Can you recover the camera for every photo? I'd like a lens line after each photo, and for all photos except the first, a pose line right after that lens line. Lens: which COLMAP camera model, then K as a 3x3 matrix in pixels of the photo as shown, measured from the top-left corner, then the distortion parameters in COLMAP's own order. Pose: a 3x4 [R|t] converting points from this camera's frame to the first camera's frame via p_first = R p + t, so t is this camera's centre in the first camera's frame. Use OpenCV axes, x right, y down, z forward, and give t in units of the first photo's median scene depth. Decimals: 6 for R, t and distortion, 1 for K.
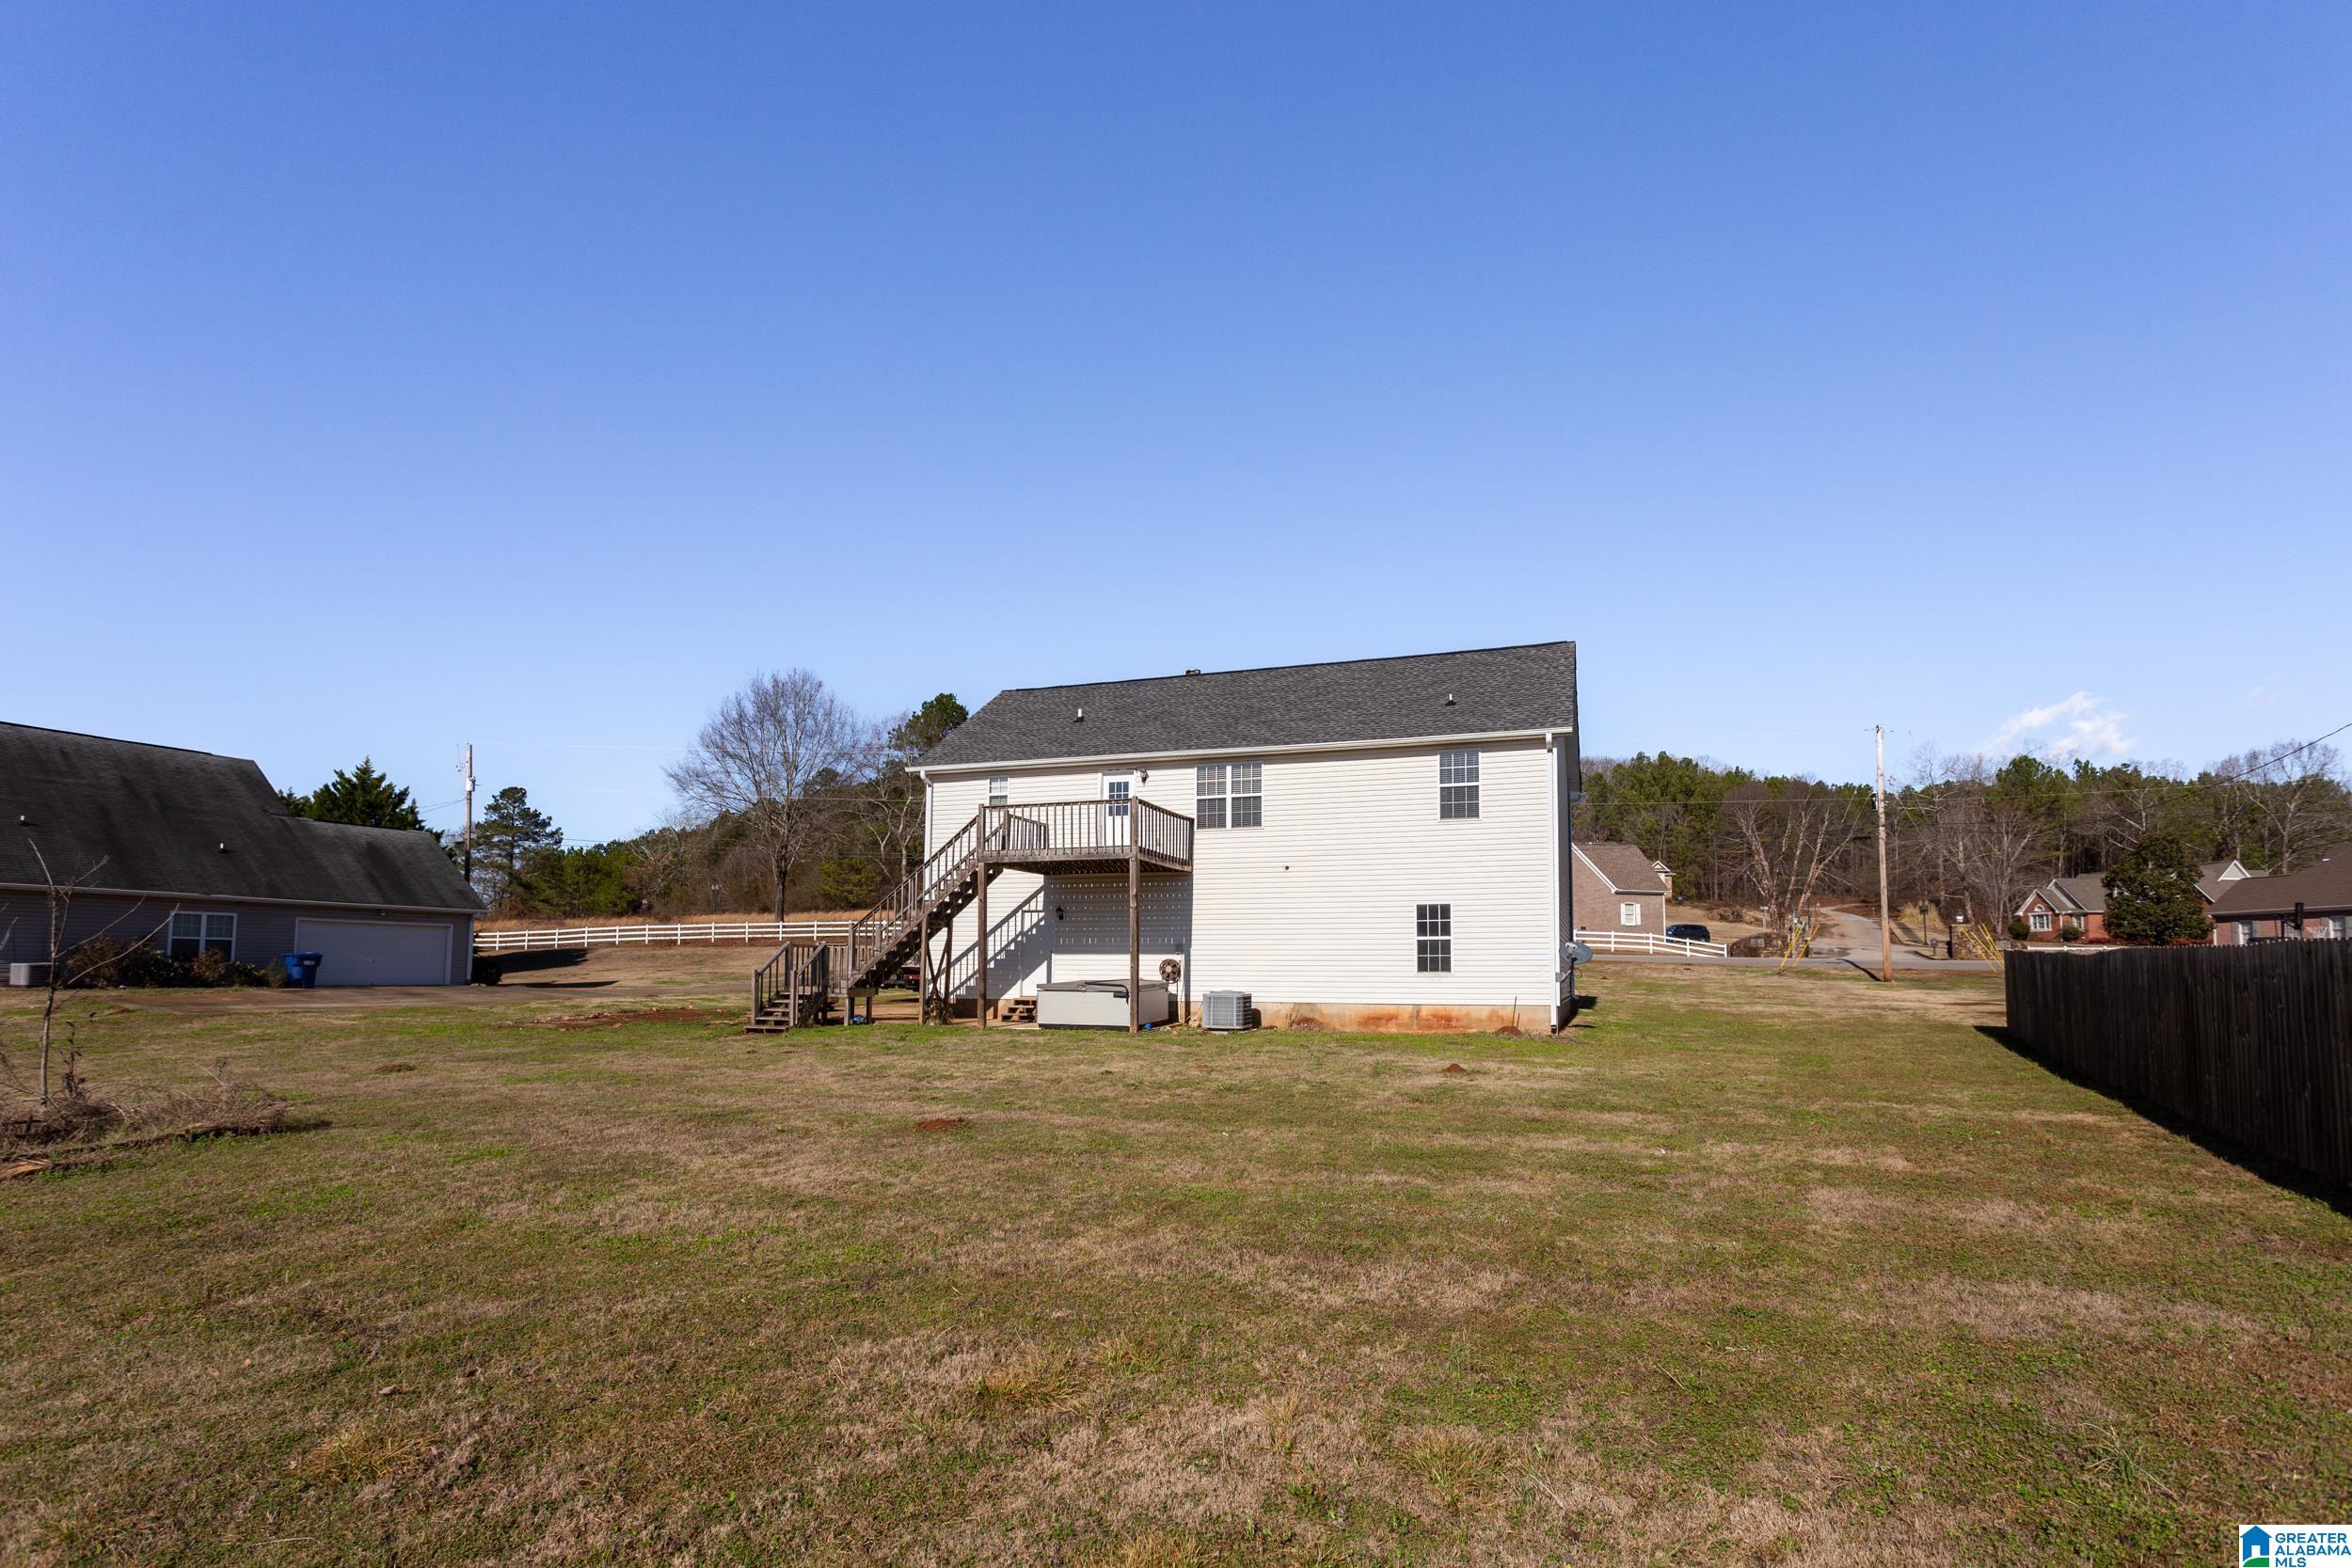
lens RADIAL K [[1184.5, 0, 1259.0], [0, 1184.5, 726.0], [0, 0, 1]] dist [0.012521, 0.000575]
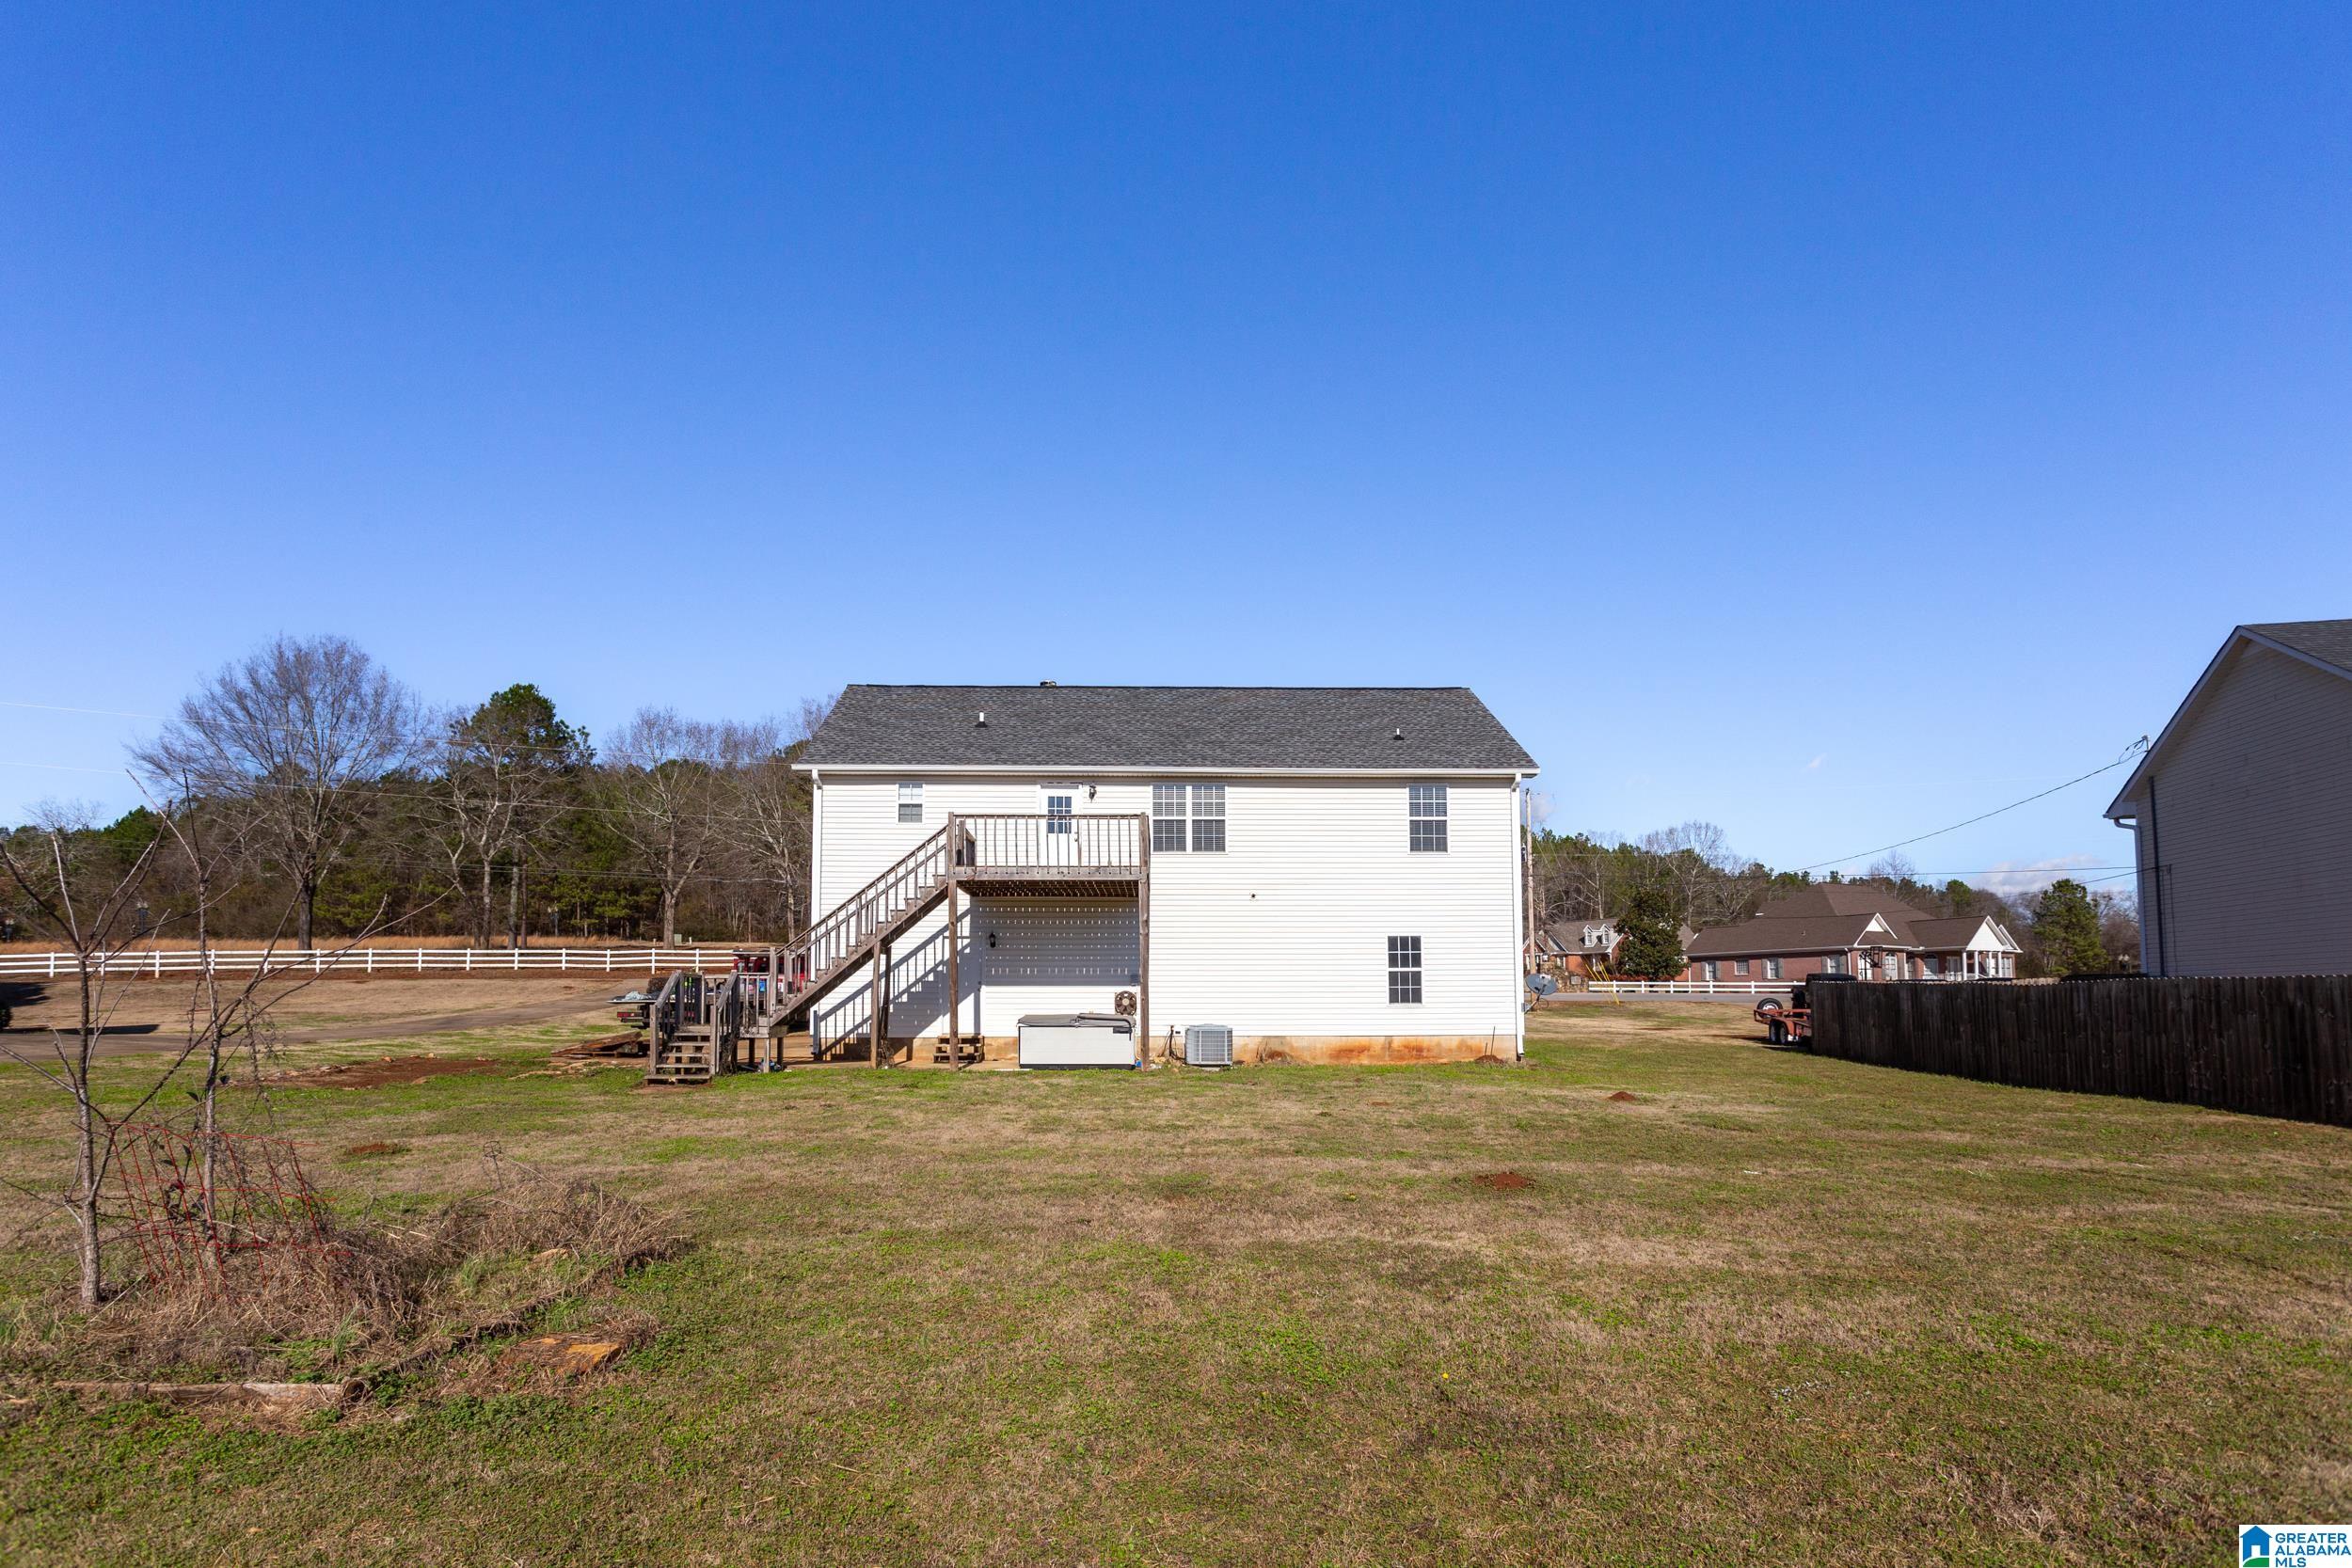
lens RADIAL K [[1158.4, 0, 1176.0], [0, 1158.4, 784.0], [0, 0, 1]] dist [0.000959, 0.000923]
pose [[0.928246, 0.063526, 0.366502, -0.373686], [-0.068505, 0.997651, 0.000578, 0.032533], [-0.365604, -0.025644, 0.930417, 0.150952]]
